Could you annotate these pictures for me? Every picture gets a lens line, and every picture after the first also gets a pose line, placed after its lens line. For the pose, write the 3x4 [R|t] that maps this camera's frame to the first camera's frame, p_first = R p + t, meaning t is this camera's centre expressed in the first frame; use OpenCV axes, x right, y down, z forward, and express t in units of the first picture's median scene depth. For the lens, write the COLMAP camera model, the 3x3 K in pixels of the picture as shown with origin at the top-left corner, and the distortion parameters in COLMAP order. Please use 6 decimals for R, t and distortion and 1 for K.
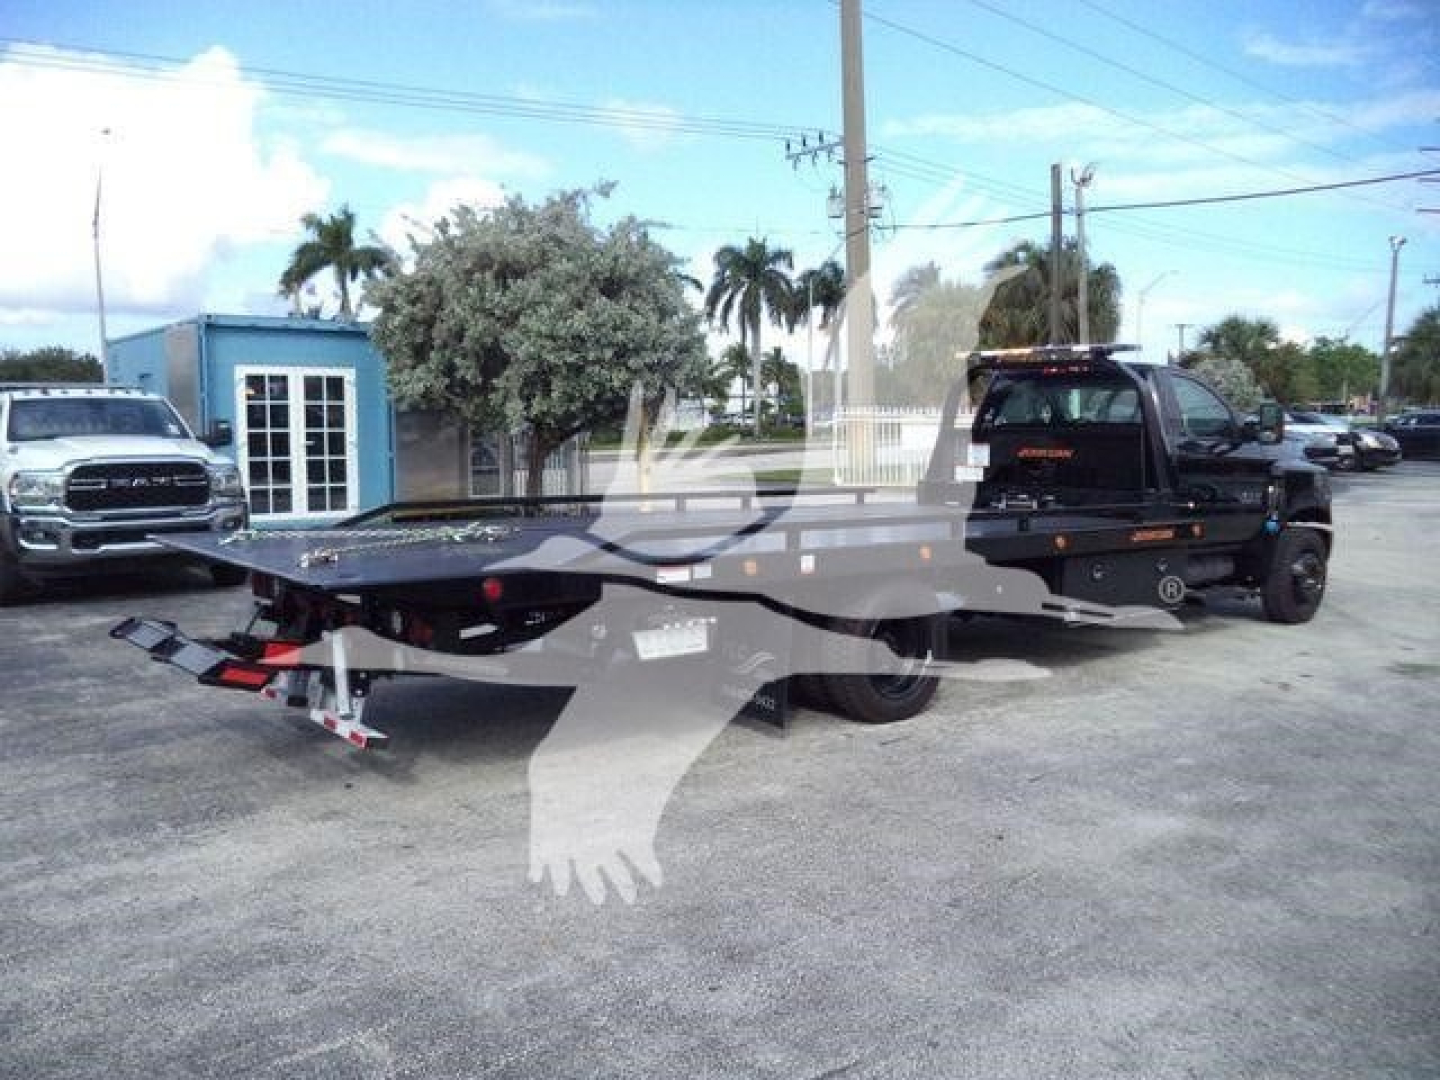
lens RADIAL K [[1197.4, 0, 726.2], [0, 1197.4, 536.4], [0, 0, 1]] dist [-0.037818, 0.019545]
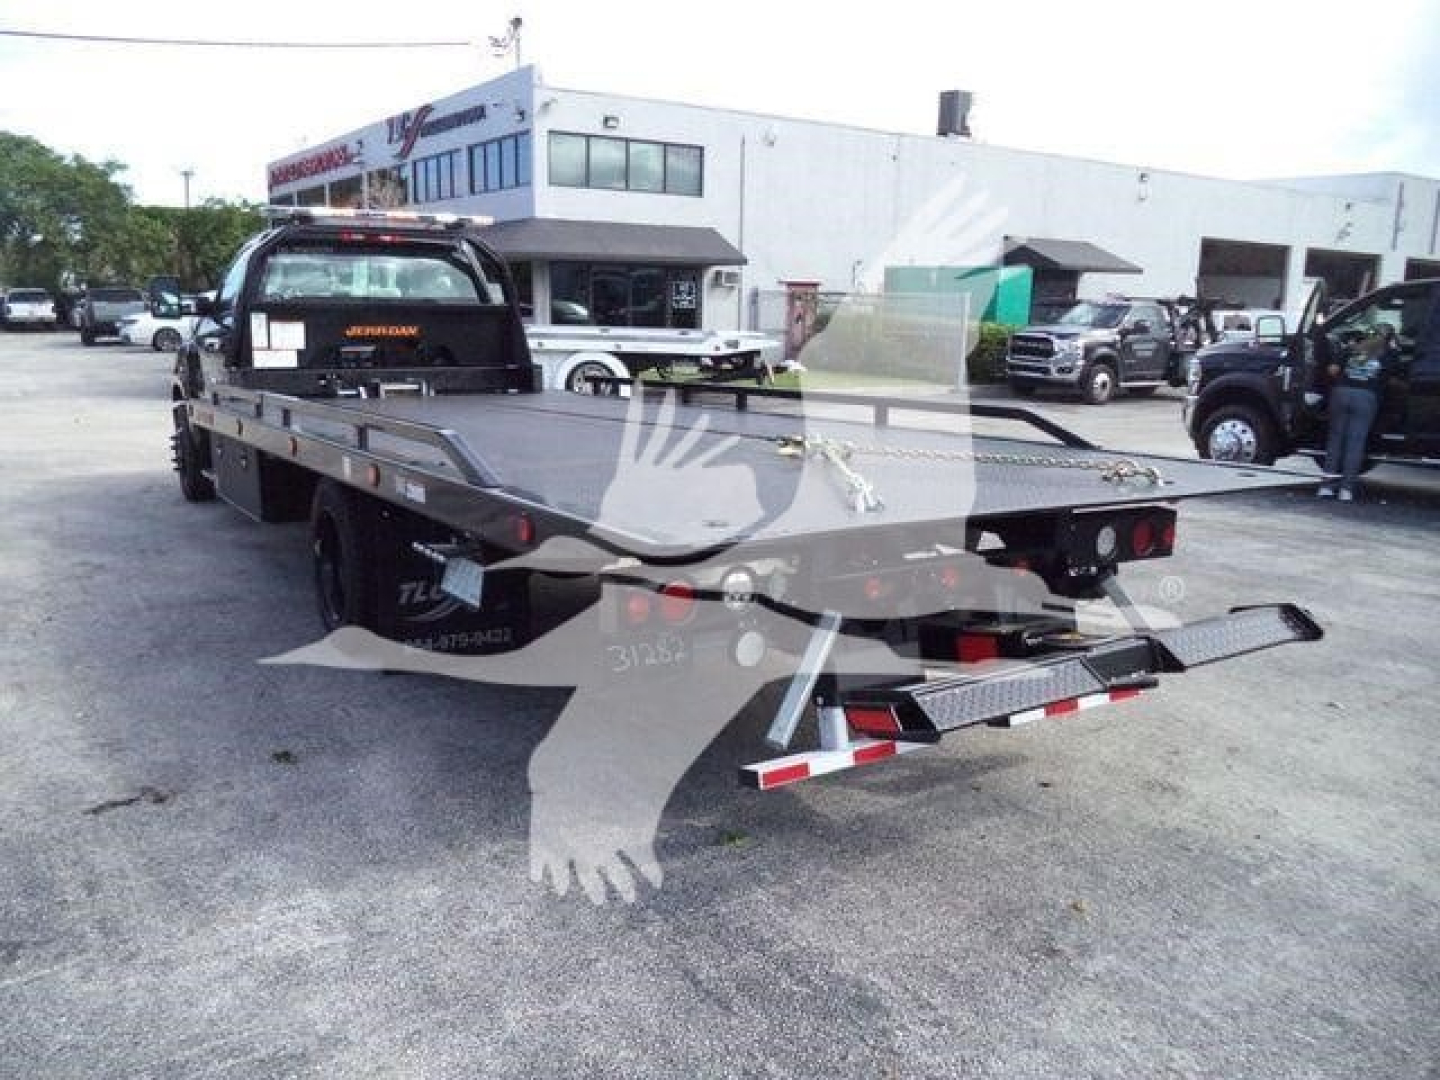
lens RADIAL K [[1197.4, 0, 738.7], [0, 1197.4, 525.7], [0, 0, 1]] dist [-0.037818, 0.019545]
pose [[0.138234, -0.171030, 0.975520, -0.378178], [0.085317, 0.983372, 0.160317, -0.029145], [-0.986718, 0.061068, 0.150528, 0.381890]]
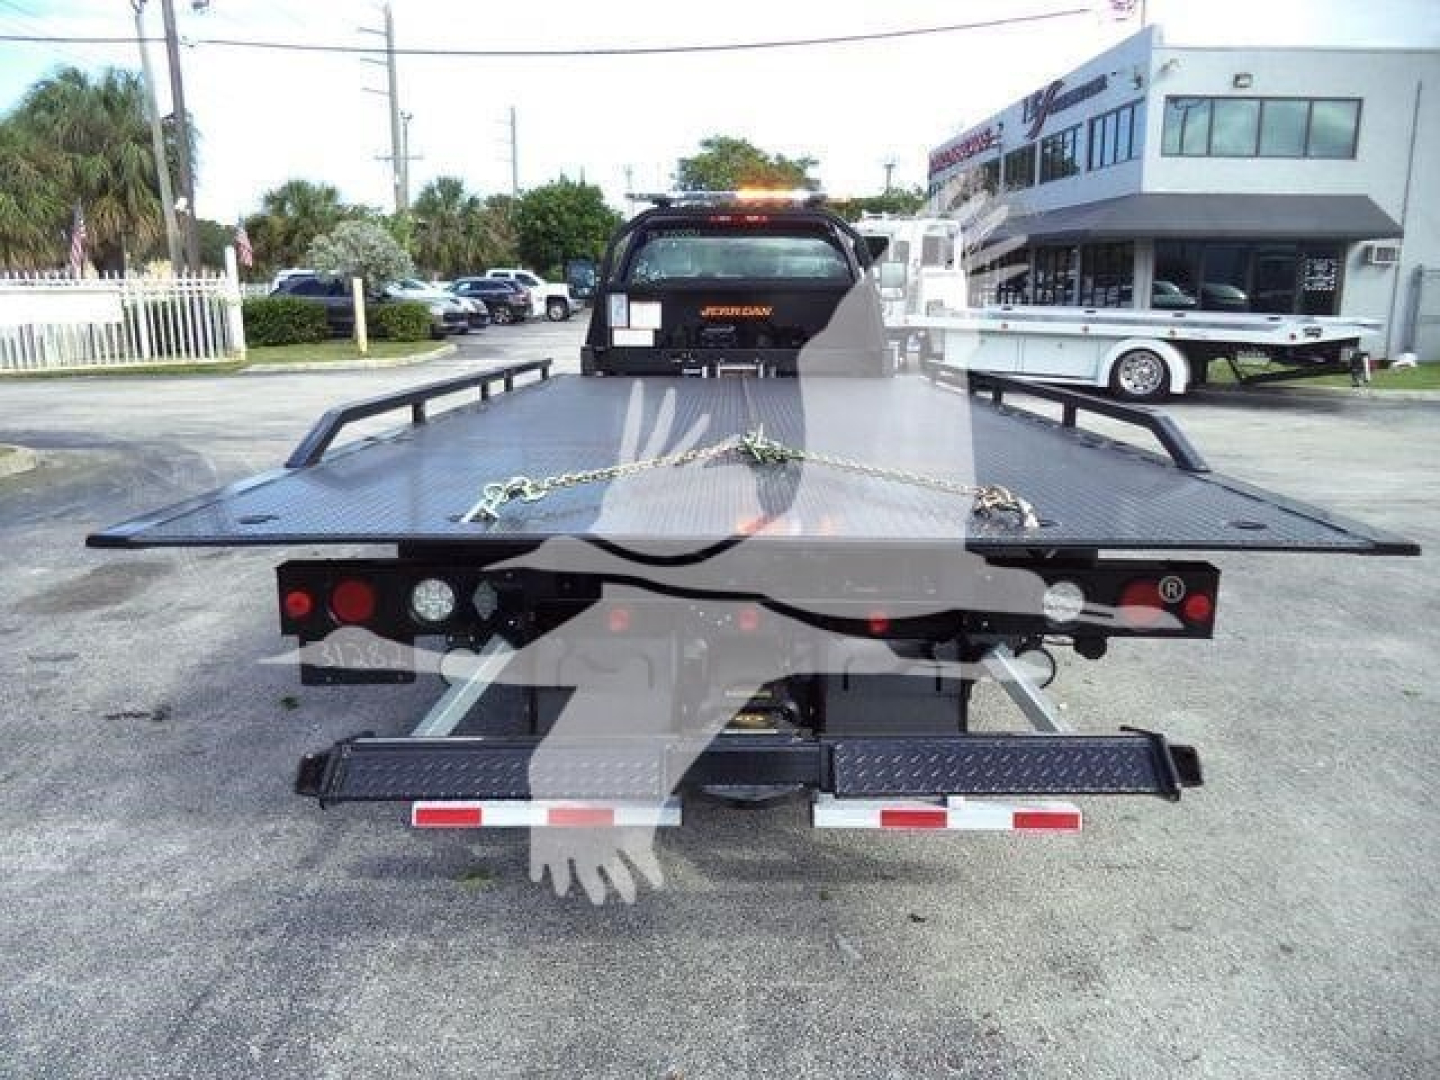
lens RADIAL K [[1197.4, 0, 713.1], [0, 1197.4, 547.2], [0, 0, 1]] dist [-0.037818, 0.019545]
pose [[0.660565, -0.153856, 0.734835, -0.276917], [0.069626, 0.987112, 0.144088, -0.015676], [-0.747533, -0.044016, 0.662765, 0.253444]]
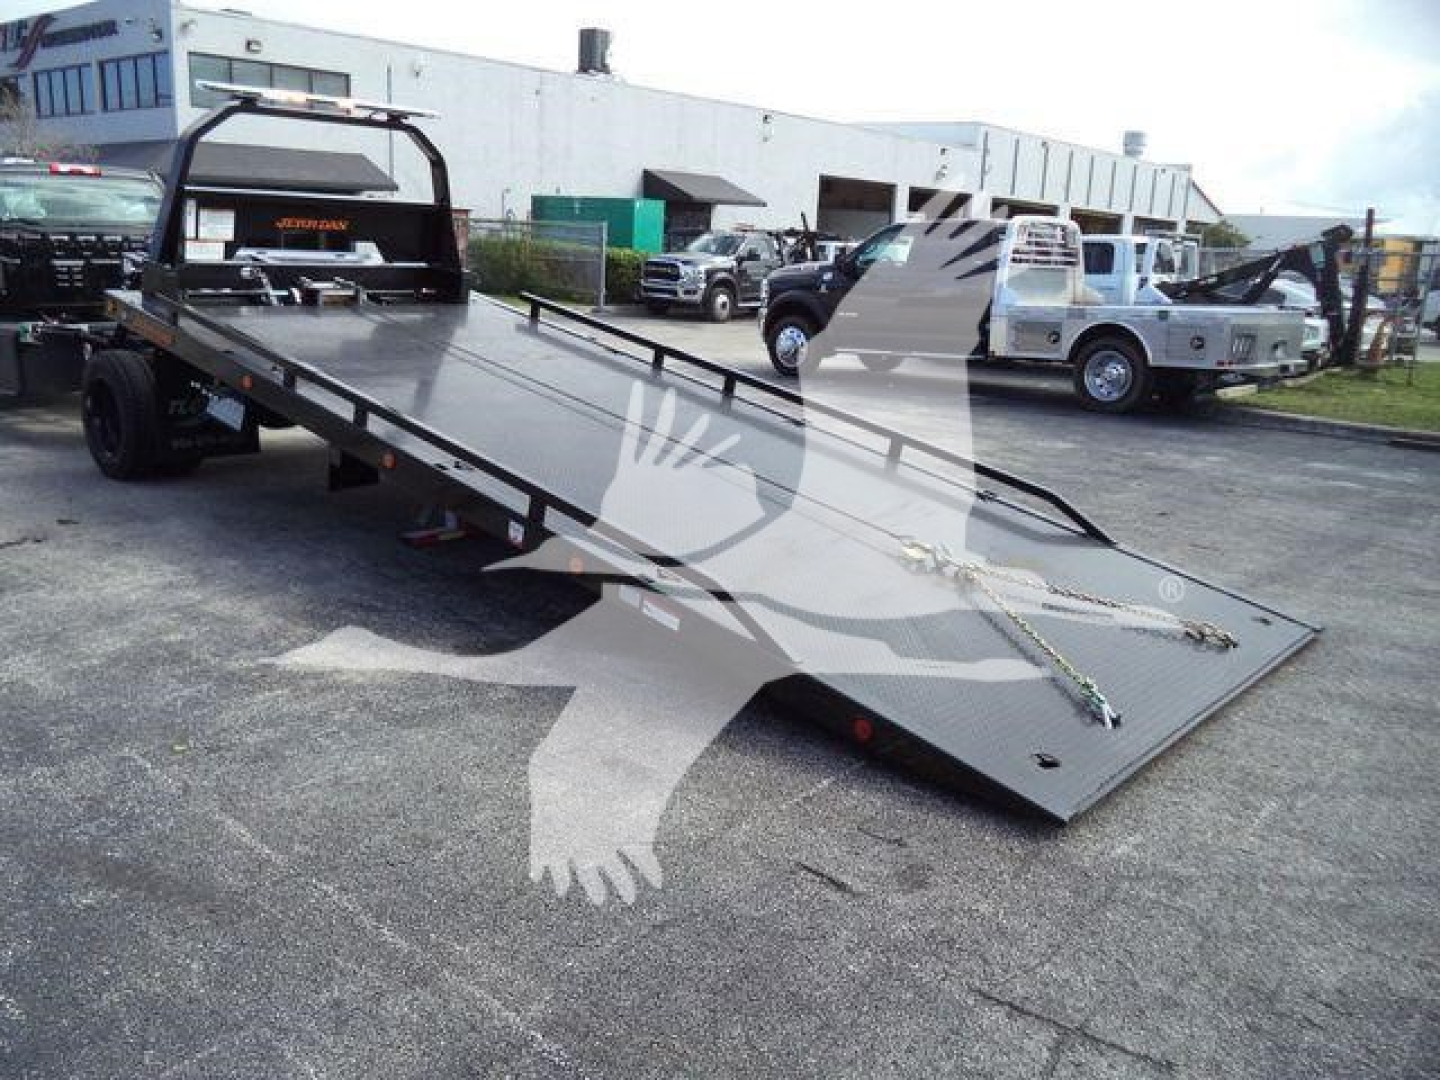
lens RADIAL K [[1197.4, 0, 750.0], [0, 1197.4, 528.0], [0, 0, 1]] dist [-0.037818, 0.019545]
pose [[-0.144642, -0.230477, 0.962268, -0.583781], [0.068418, 0.967837, 0.242095, -0.028245], [-0.987116, 0.100854, -0.124221, 0.353418]]
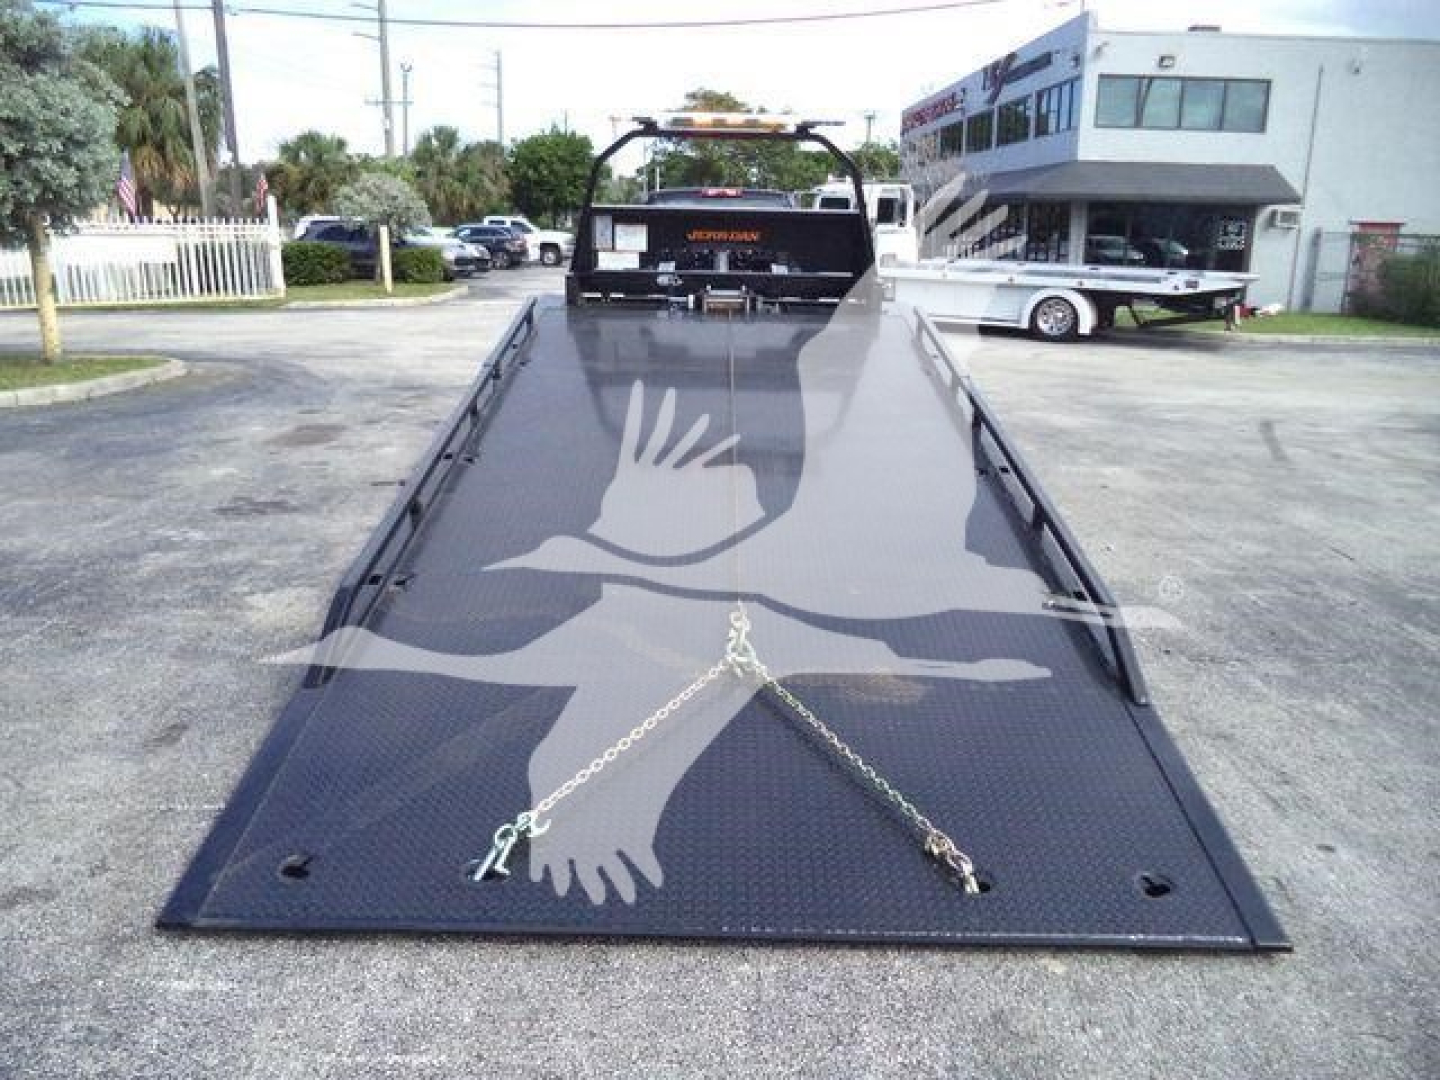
lens RADIAL K [[1197.4, 0, 715.3], [0, 1197.4, 546.4], [0, 0, 1]] dist [-0.037818, 0.019545]
pose [[0.647794, -0.177952, 0.740740, -0.465252], [0.056535, 0.980884, 0.186202, -0.005970], [-0.759715, -0.078743, 0.645471, 0.096902]]
